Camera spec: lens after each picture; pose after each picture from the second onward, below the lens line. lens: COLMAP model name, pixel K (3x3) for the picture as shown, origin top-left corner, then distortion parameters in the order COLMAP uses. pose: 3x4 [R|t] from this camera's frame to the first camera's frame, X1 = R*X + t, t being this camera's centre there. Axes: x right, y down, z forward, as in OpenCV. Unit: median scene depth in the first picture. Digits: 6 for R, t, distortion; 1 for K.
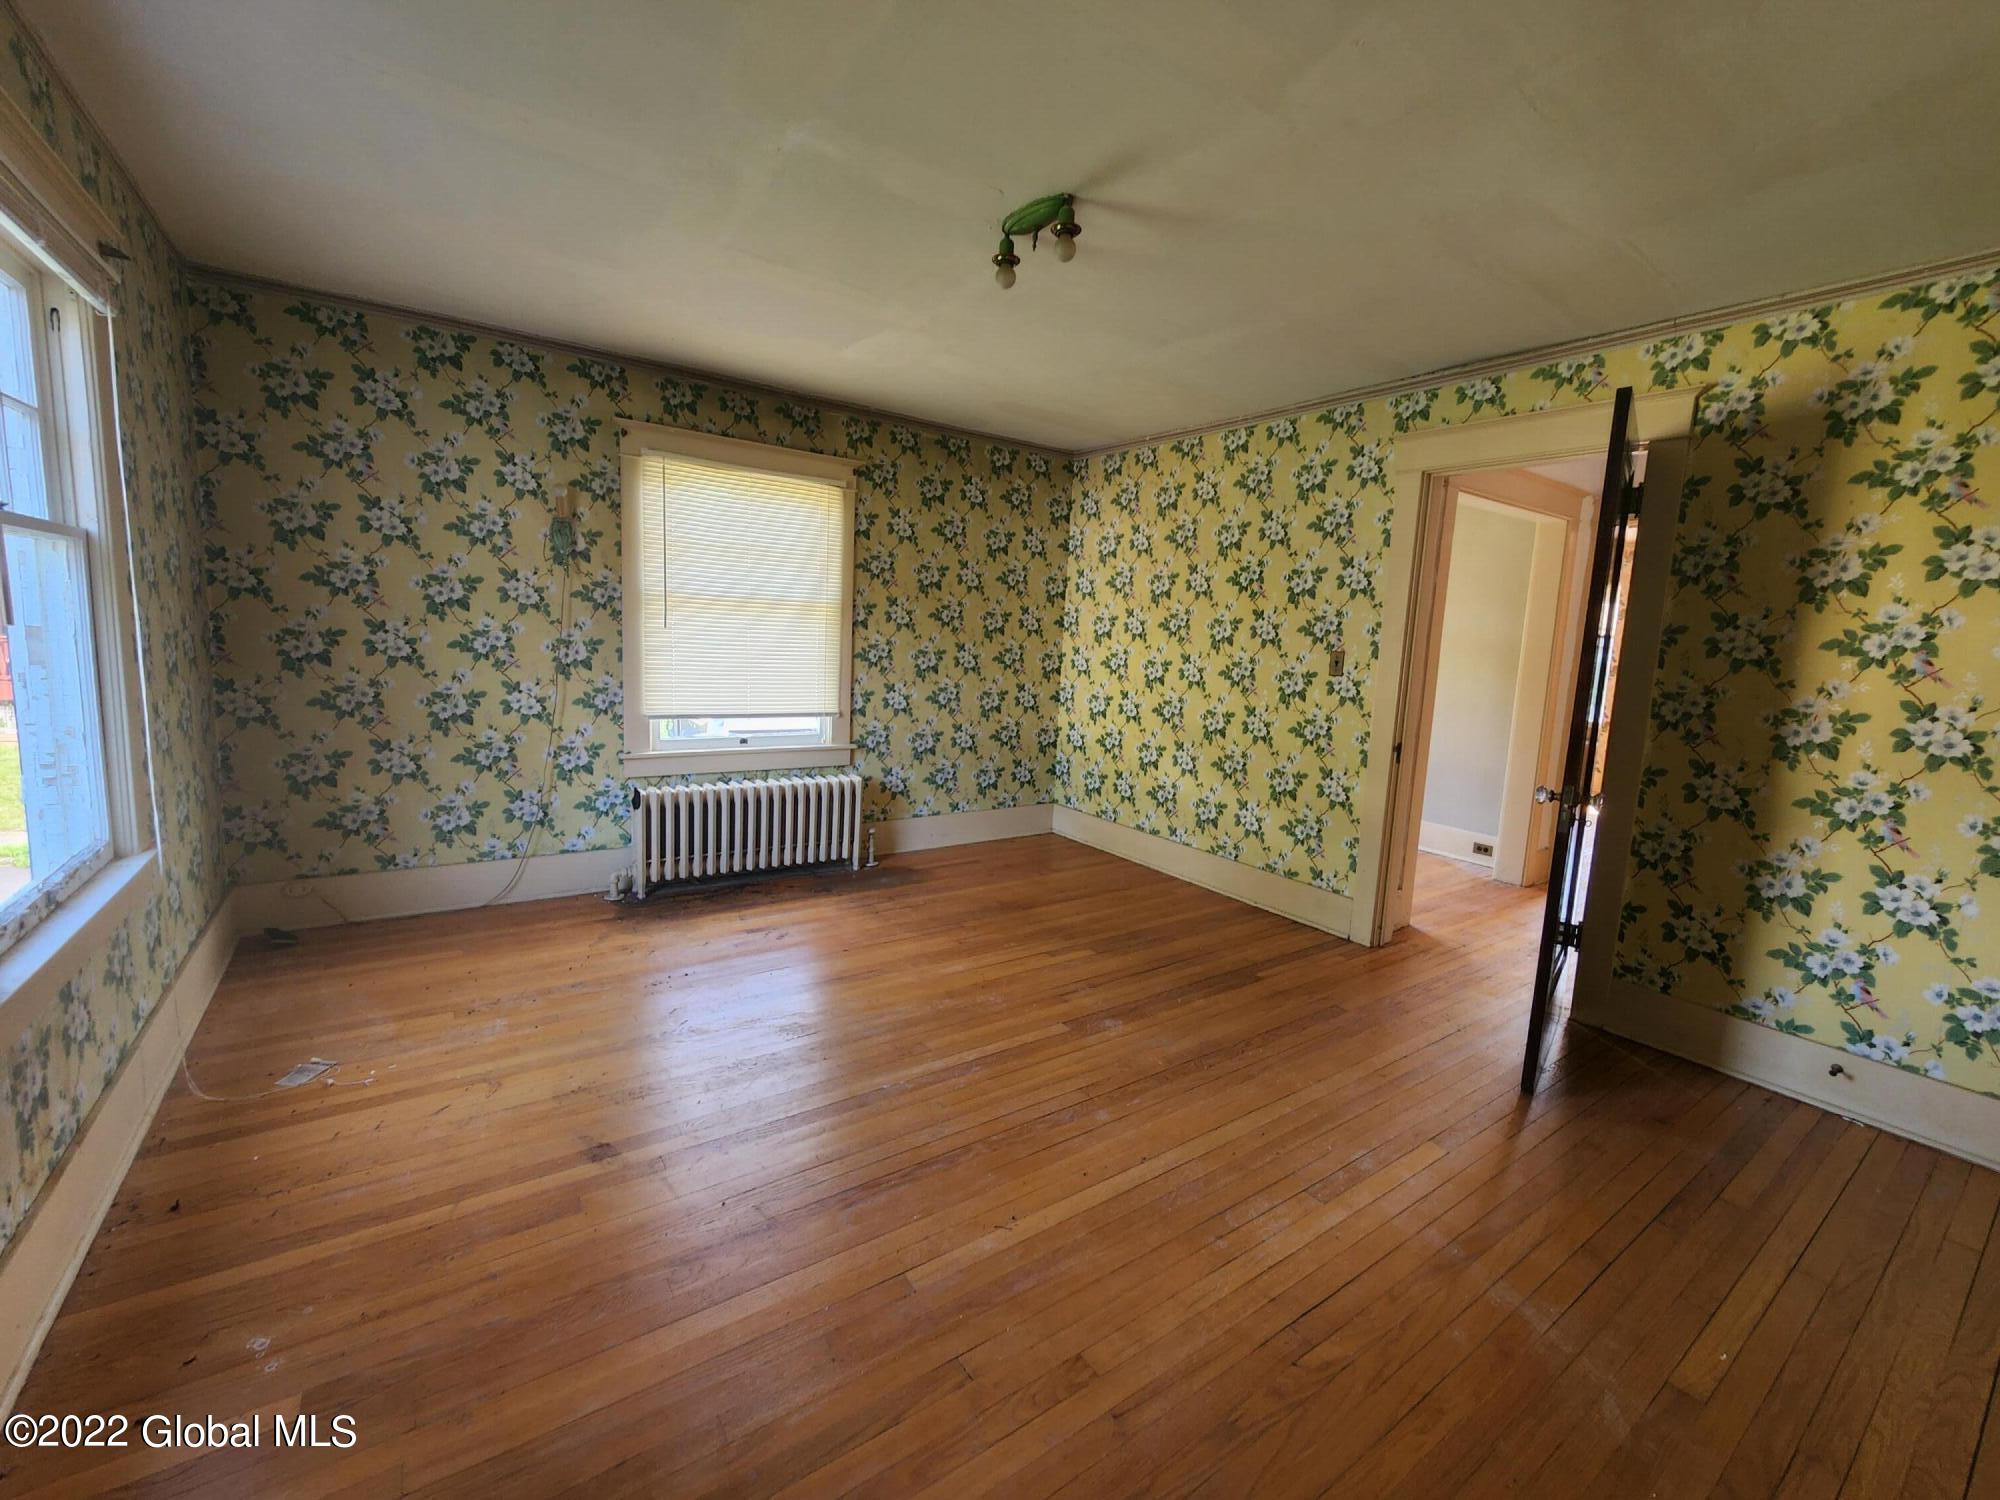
lens RADIAL K [[831.5, 0, 1015.6], [0, 831.5, 744.0], [0, 0, 1]] dist [0.001966, -0.000729]
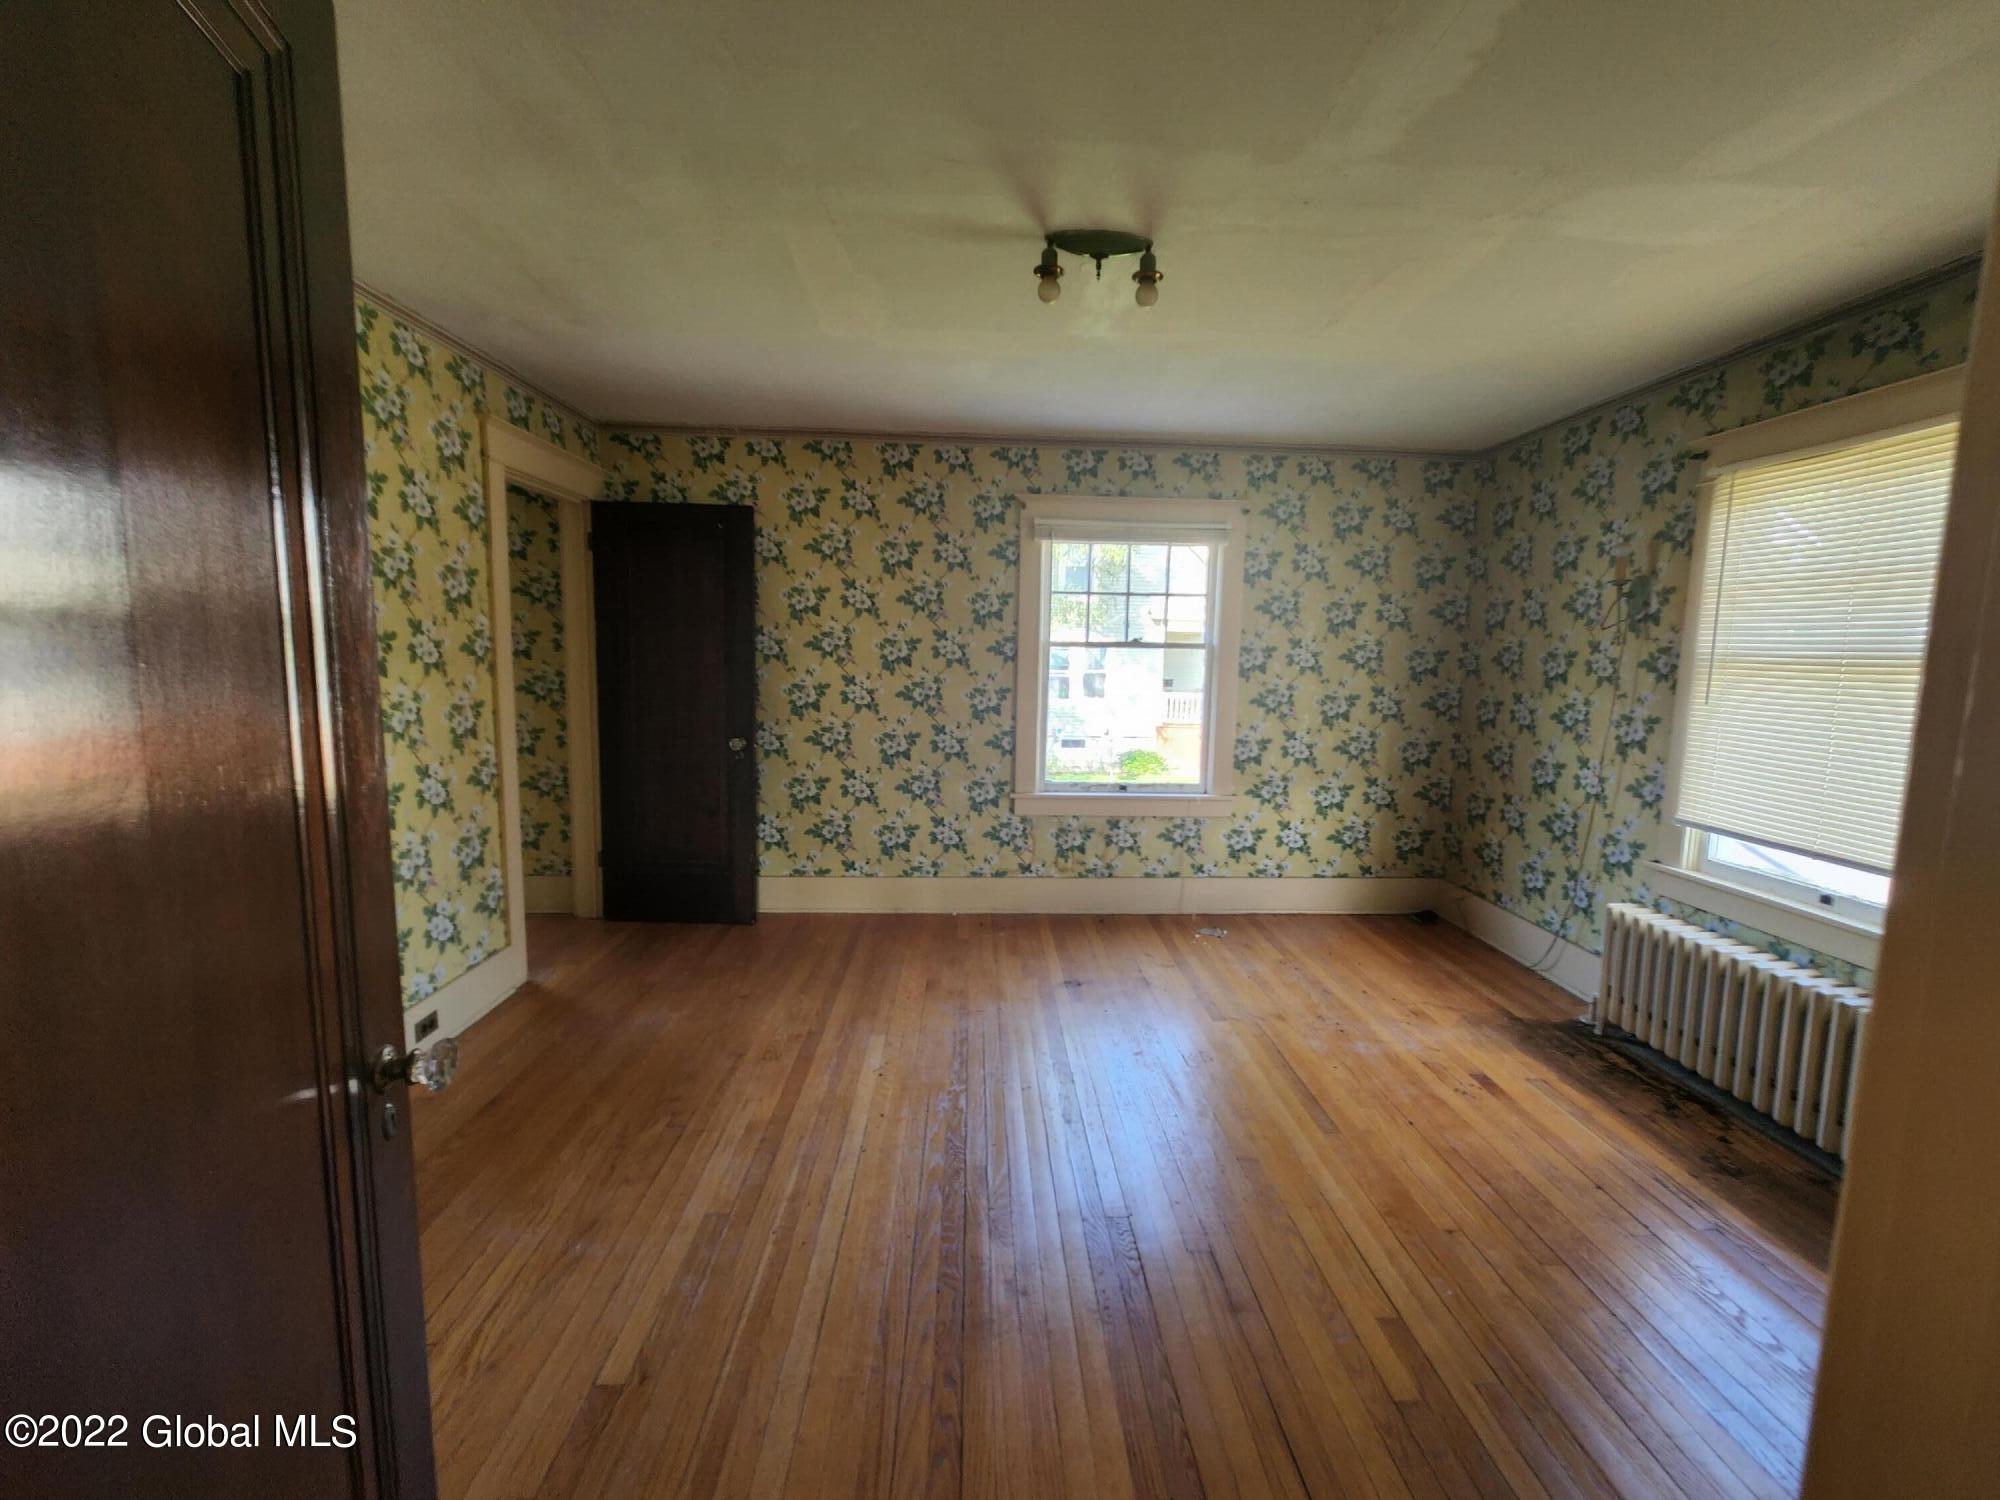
lens RADIAL K [[831.5, 0, 1016.7], [0, 831.5, 741.2], [0, 0, 1]] dist [0.001966, -0.000729]
pose [[-0.545054, 0.034203, -0.837703, 0.545795], [-0.153953, 0.978095, 0.140105, -0.123900], [0.824145, 0.205331, -0.527848, 0.943612]]
